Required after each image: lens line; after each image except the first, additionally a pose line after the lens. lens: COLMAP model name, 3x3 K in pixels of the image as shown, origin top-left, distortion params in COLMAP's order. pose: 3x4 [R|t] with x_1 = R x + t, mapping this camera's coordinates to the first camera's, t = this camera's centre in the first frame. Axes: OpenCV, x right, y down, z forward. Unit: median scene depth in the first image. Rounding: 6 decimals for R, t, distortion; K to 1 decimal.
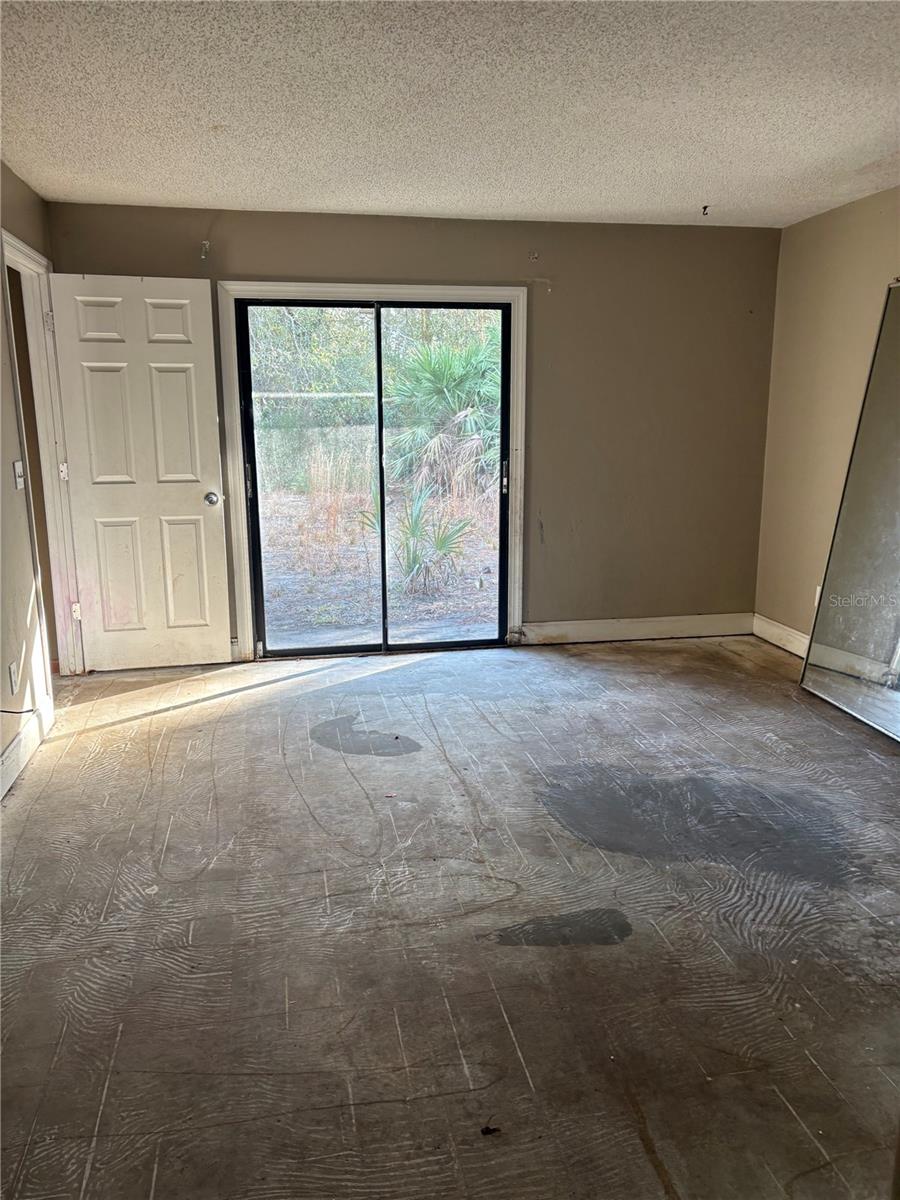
lens RADIAL K [[894.7, 0, 450.0], [0, 894.7, 600.0], [0, 0, 1]] dist [0.094161, -0.110793]
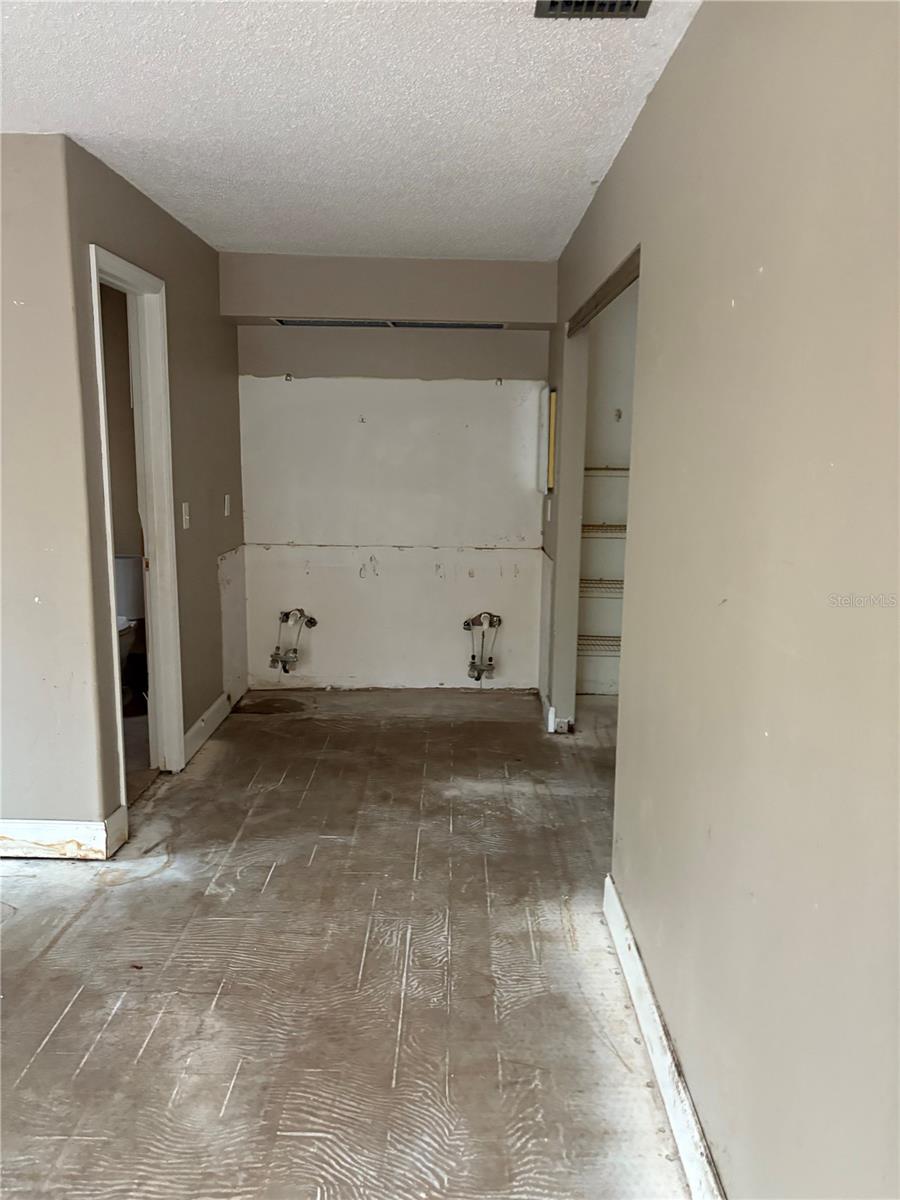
lens RADIAL K [[894.7, 0, 450.0], [0, 894.7, 600.0], [0, 0, 1]] dist [0.094161, -0.110793]
pose [[-0.979694, -0.046719, 0.194979, -0.555081], [0.030501, 0.926427, 0.375236, -0.383053], [-0.198164, 0.373564, -0.906190, 1.591009]]
